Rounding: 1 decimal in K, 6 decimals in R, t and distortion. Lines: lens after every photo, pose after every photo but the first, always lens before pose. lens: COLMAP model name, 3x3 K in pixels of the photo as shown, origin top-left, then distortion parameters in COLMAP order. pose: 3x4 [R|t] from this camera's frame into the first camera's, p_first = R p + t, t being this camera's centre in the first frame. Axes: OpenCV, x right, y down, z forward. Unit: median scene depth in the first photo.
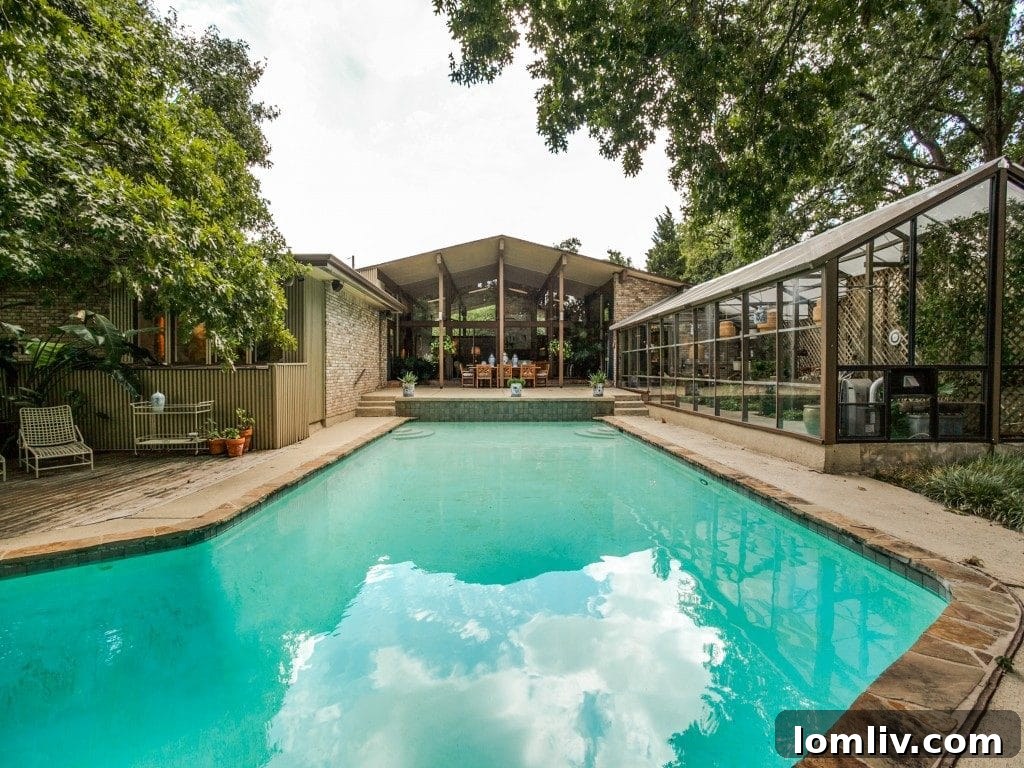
lens RADIAL K [[490.7, 0, 518.2], [0, 490.7, 385.1], [0, 0, 1]] dist [-0.002363, -0.000113]
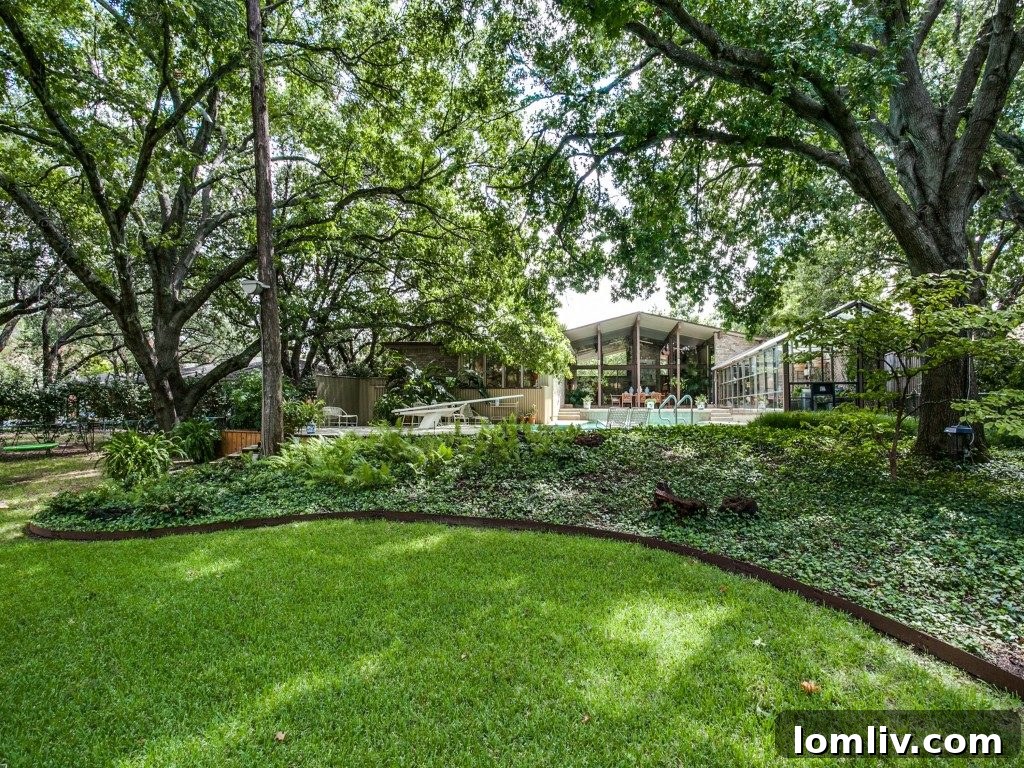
lens RADIAL K [[490.7, 0, 518.2], [0, 490.7, 385.1], [0, 0, 1]] dist [-0.002363, -0.000113]
pose [[0.971722, -0.009339, -0.235945, -0.035909], [-0.010868, 0.996390, -0.084195, 0.065431], [0.235880, 0.084378, 0.968112, -0.580644]]
